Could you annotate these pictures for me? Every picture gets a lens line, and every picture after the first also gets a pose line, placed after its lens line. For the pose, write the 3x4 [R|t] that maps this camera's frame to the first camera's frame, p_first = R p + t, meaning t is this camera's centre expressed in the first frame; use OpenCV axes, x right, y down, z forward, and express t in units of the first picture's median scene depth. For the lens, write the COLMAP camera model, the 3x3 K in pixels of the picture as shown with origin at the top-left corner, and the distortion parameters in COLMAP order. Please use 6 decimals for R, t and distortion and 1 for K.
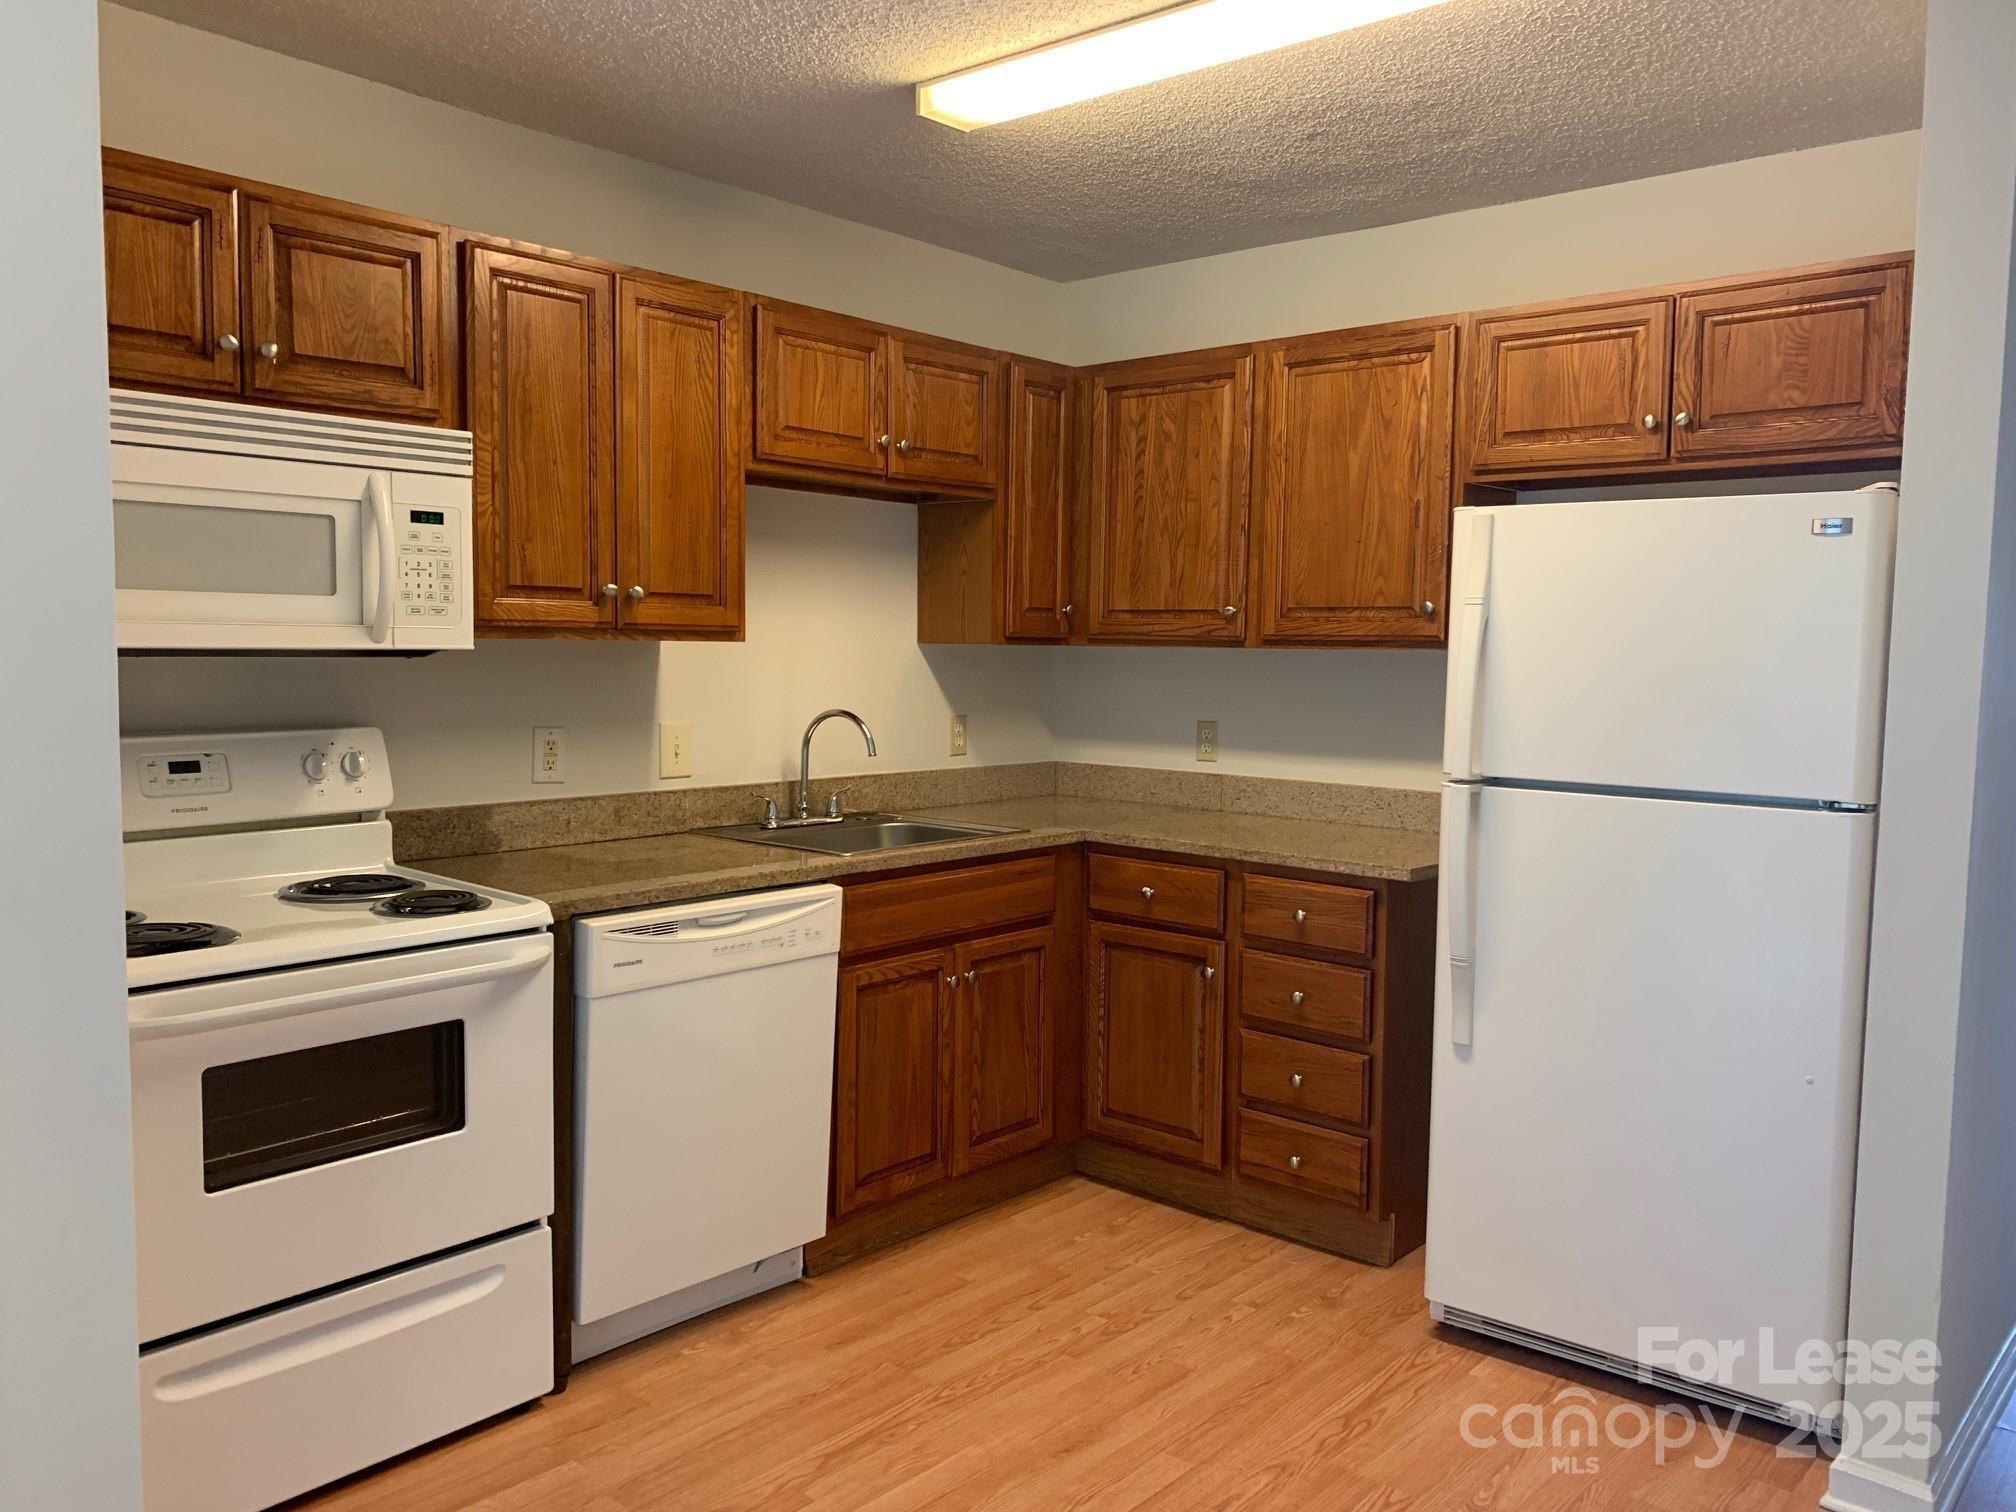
lens RADIAL K [[1578.8, 0, 1008.0], [0, 1578.8, 756.0], [0, 0, 1]] dist [0.091837, -0.085880]
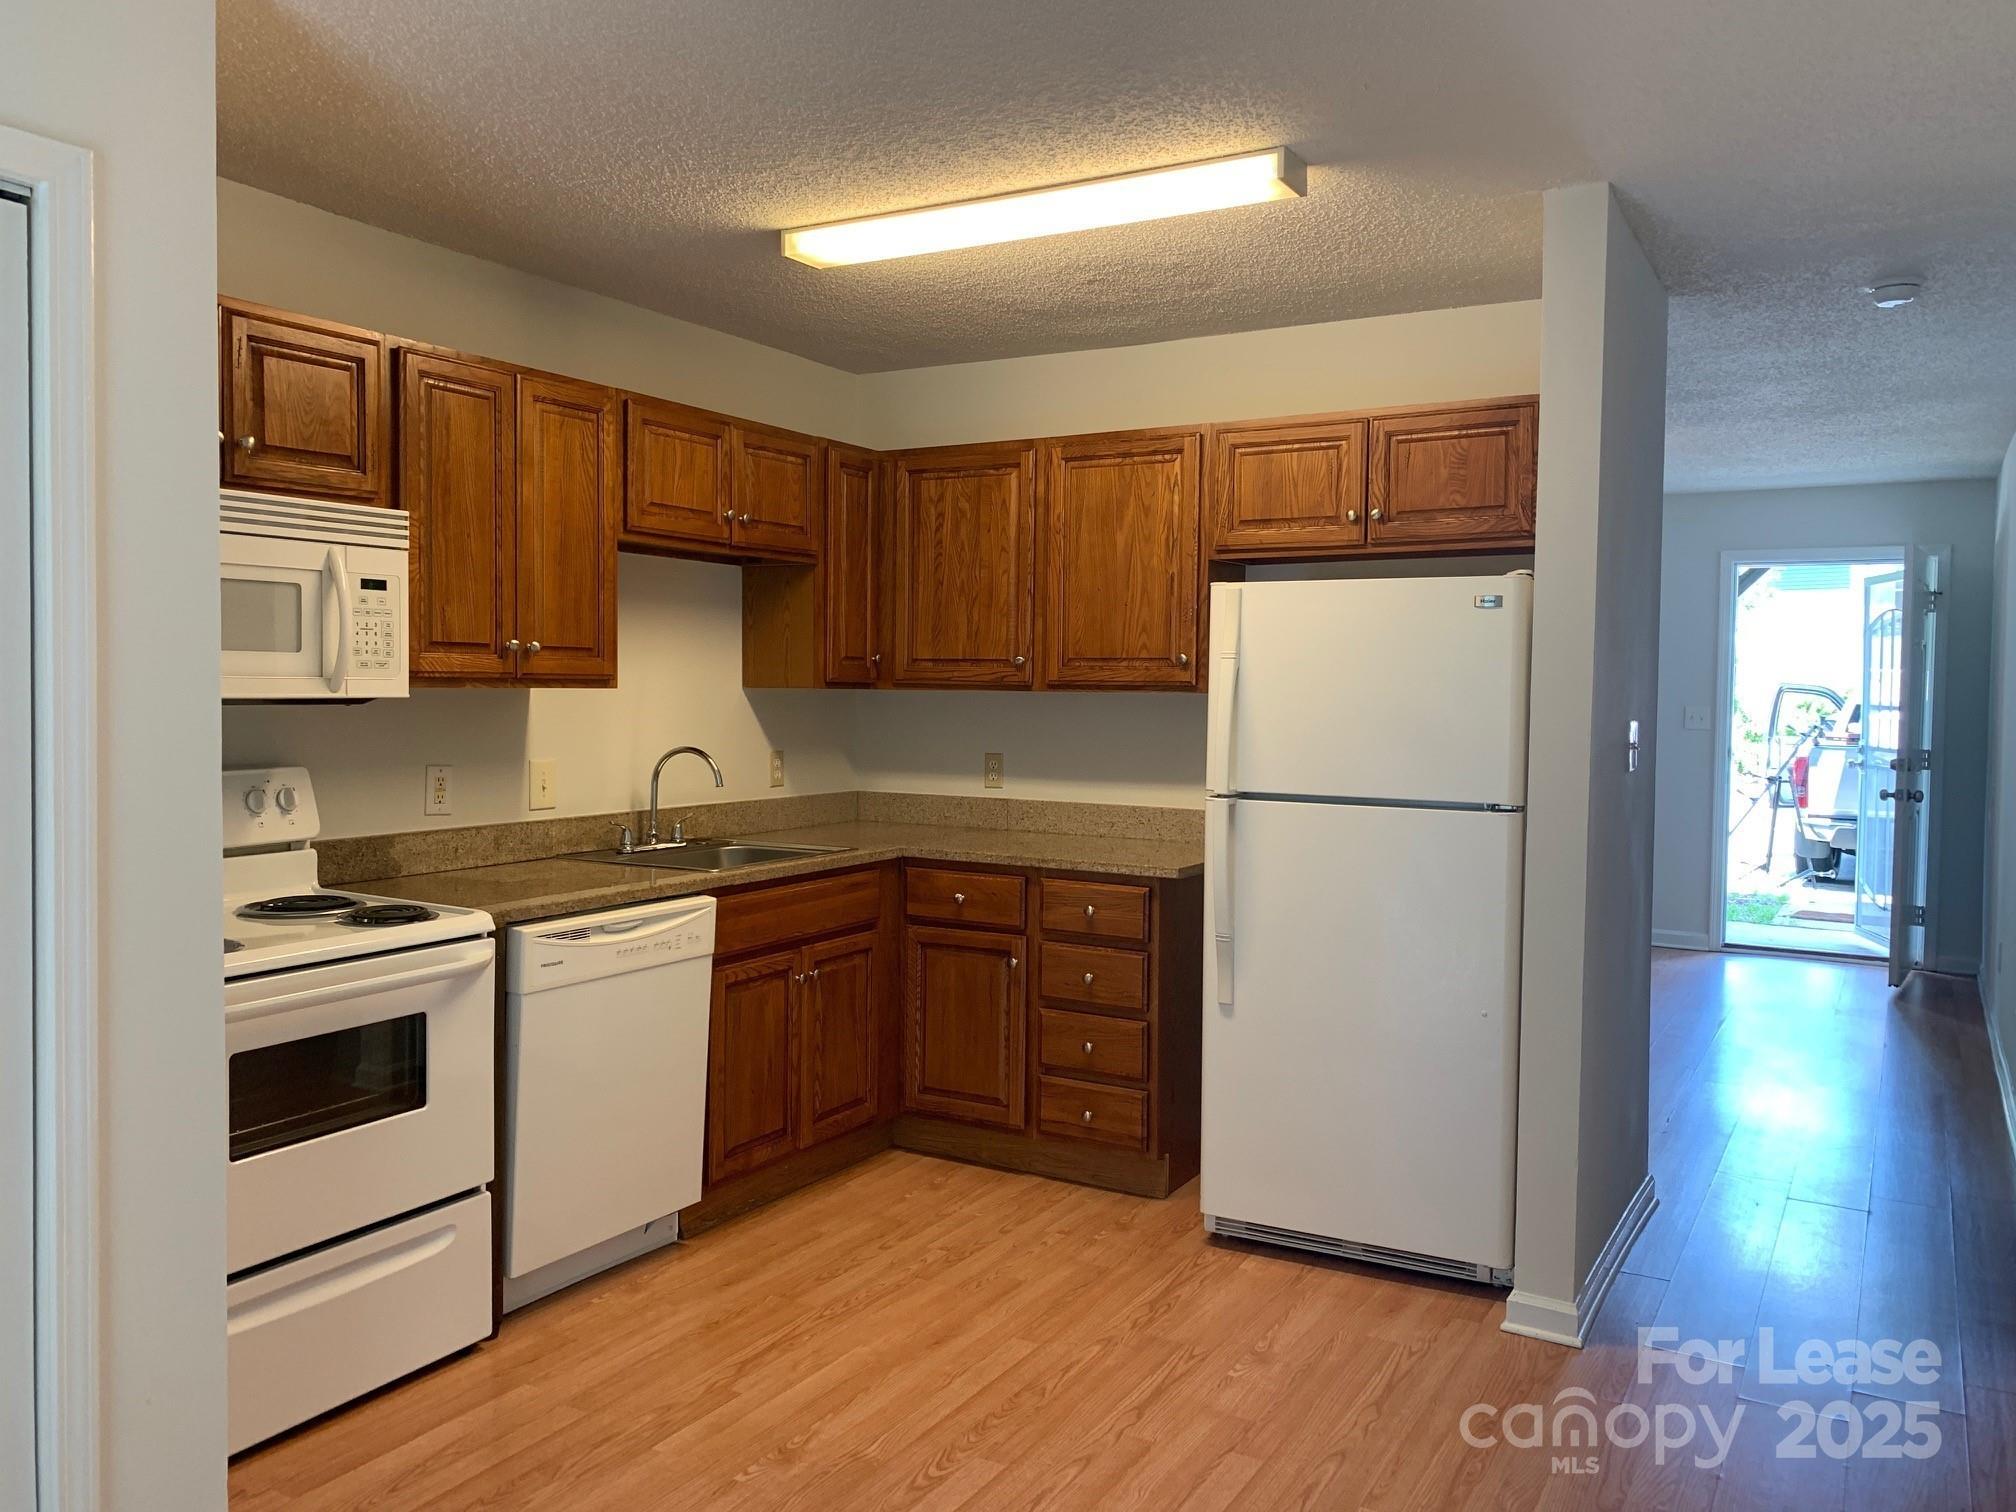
lens RADIAL K [[1558.8, 0, 996.8], [0, 1558.8, 751.7], [0, 0, 1]] dist [0.176807, -0.221438]
pose [[0.983514, -0.012857, 0.180373, -0.107166], [0.017820, 0.999505, -0.025920, 0.008694], [-0.179950, 0.028706, 0.983257, -0.182381]]
